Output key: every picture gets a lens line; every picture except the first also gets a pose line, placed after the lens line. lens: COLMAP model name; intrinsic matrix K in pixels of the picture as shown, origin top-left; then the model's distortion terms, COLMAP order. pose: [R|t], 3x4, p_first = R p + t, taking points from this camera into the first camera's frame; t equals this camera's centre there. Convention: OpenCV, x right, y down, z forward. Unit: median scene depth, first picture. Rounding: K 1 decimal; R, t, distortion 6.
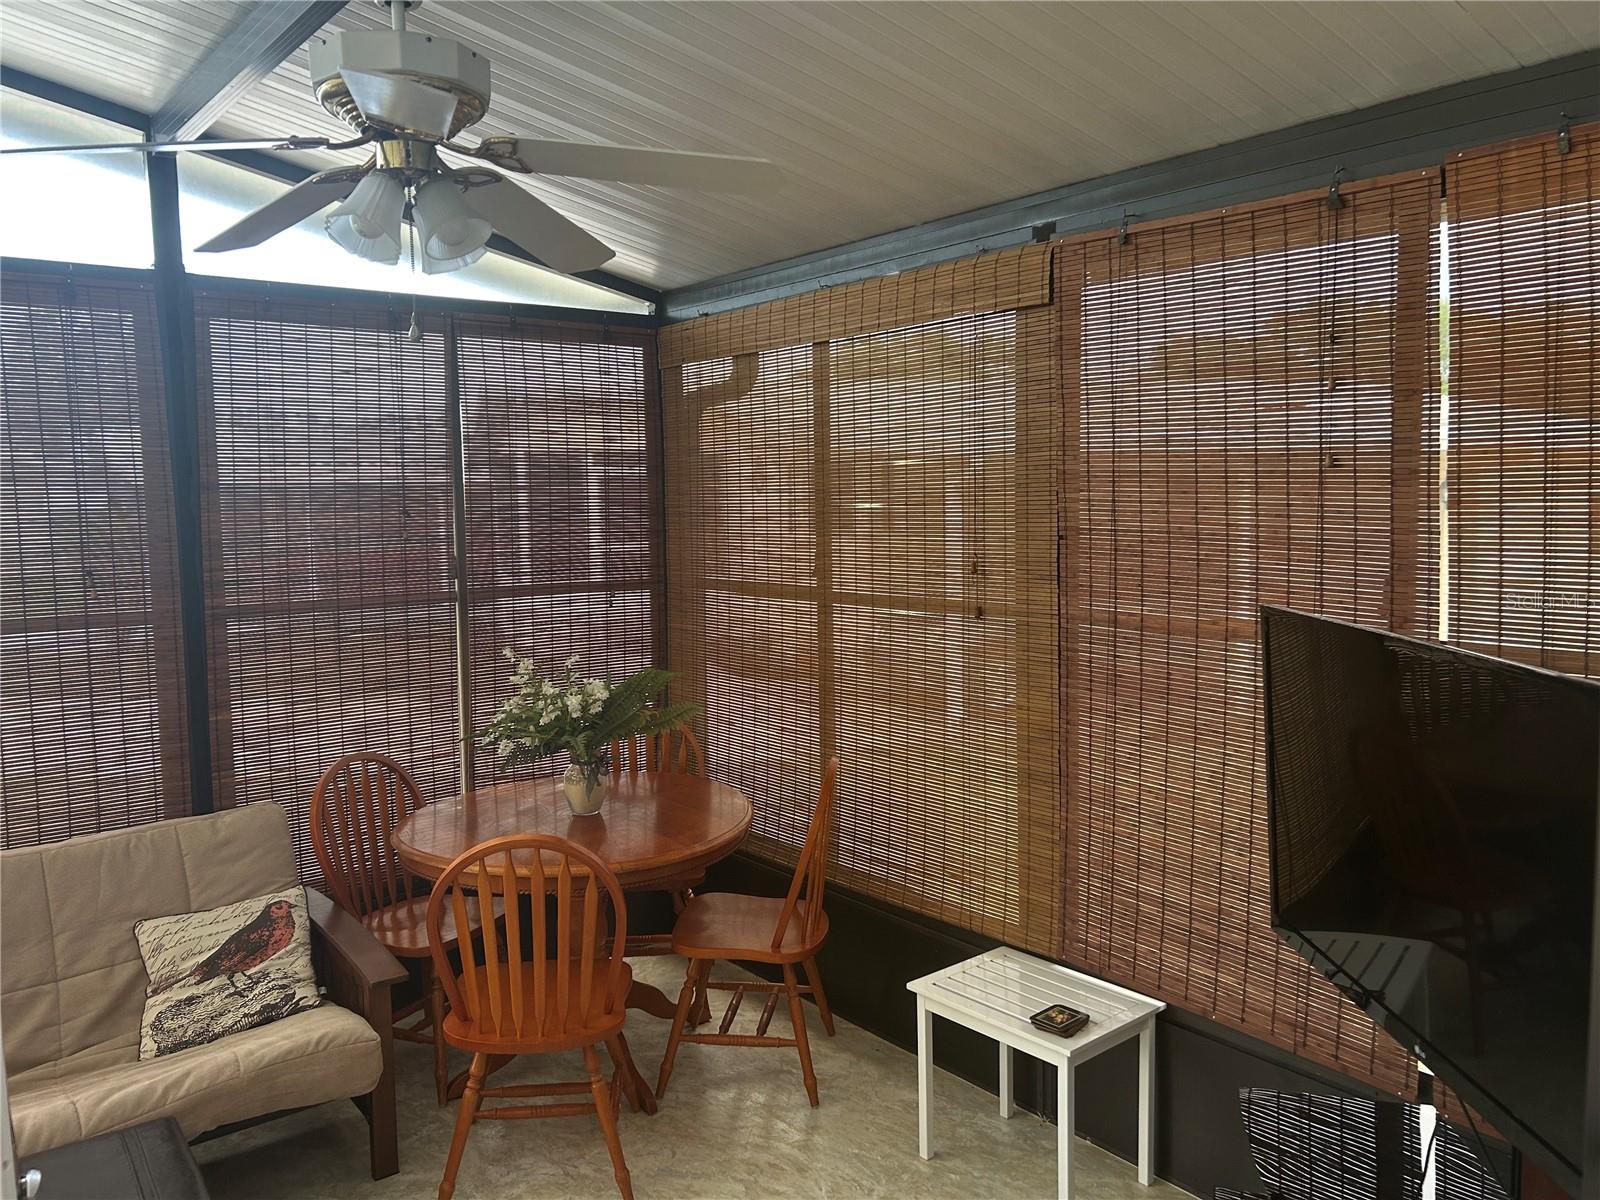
lens RADIAL K [[1198.5, 0, 799.3], [0, 1198.5, 597.6], [0, 0, 1]] dist [0.065039, -0.081323]
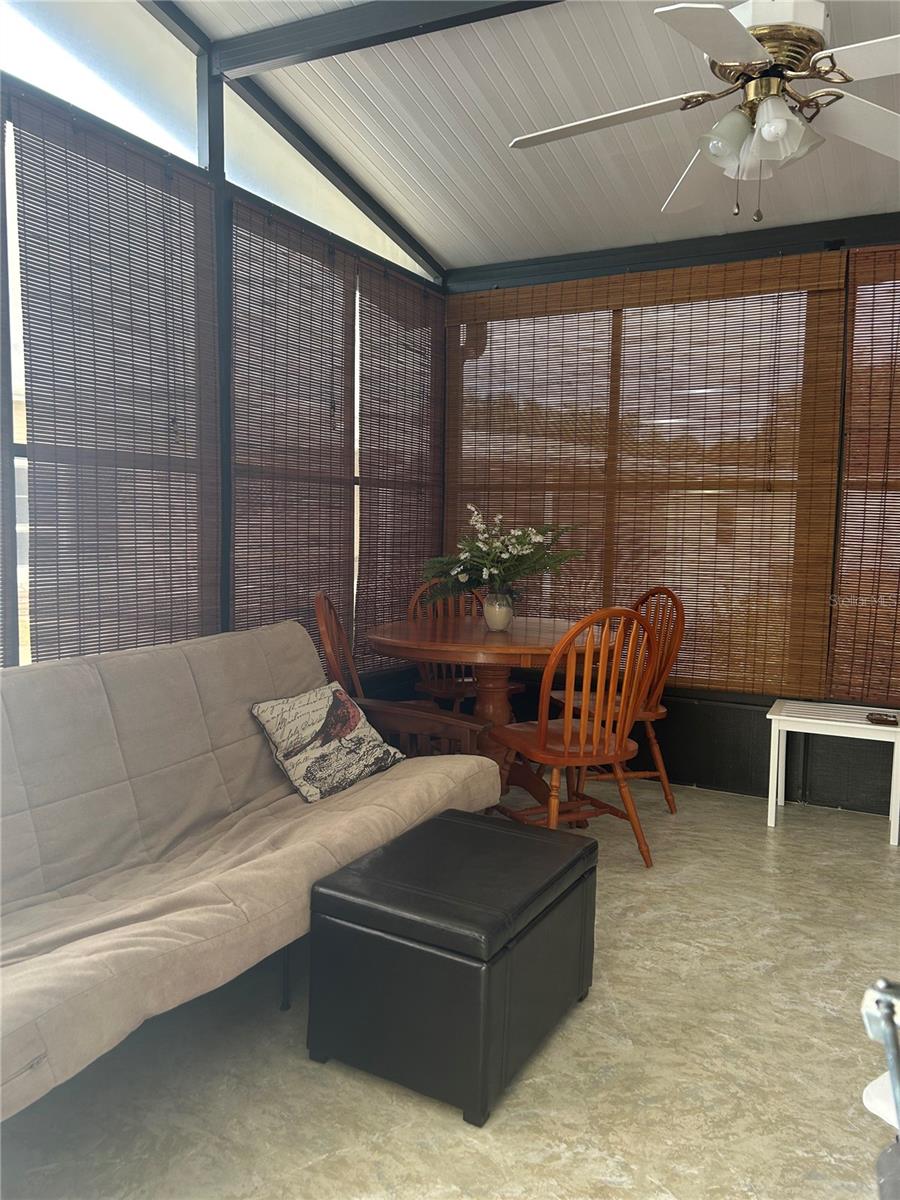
lens RADIAL K [[898.9, 0, 450.9], [0, 898.9, 601.1], [0, 0, 1]] dist [0.065039, -0.081323]
pose [[0.914876, -0.003742, 0.403718, -0.745105], [0.001463, 0.999981, 0.005952, 0.161759], [-0.403733, -0.004854, 0.914864, 0.092179]]
